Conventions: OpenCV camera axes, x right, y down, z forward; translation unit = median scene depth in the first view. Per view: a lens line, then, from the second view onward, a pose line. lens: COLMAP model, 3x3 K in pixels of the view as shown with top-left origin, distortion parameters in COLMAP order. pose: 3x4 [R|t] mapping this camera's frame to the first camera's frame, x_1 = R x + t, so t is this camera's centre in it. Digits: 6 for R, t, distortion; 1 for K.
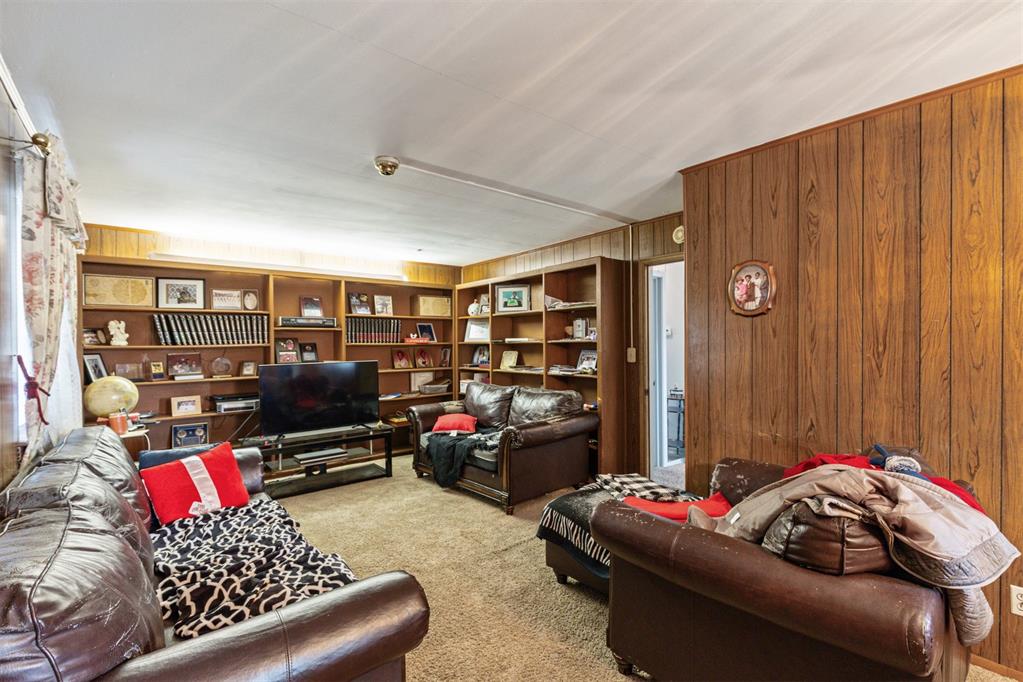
lens RADIAL K [[465.8, 0, 511.5], [0, 465.8, 341.0], [0, 0, 1]] dist [0.002181, 0.000443]
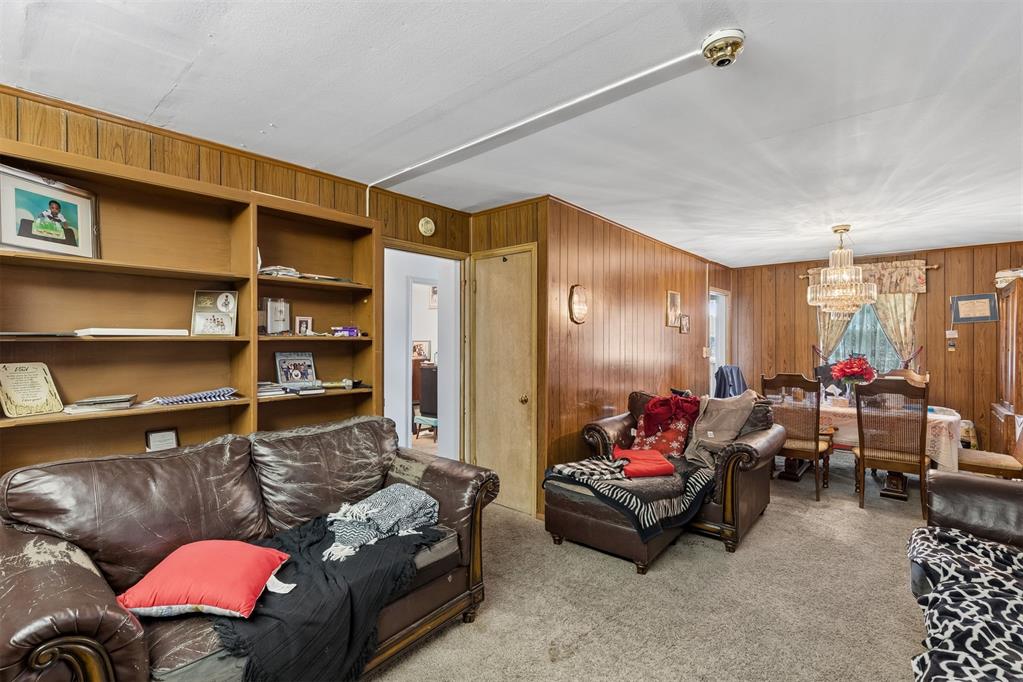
lens RADIAL K [[465.8, 0, 511.5], [0, 465.8, 341.0], [0, 0, 1]] dist [0.002181, 0.000443]
pose [[-0.189748, 0.008027, 0.981800, -0.594786], [-0.001020, 0.999964, -0.008372, 0.010304], [-0.981832, -0.002590, -0.189733, 1.018777]]
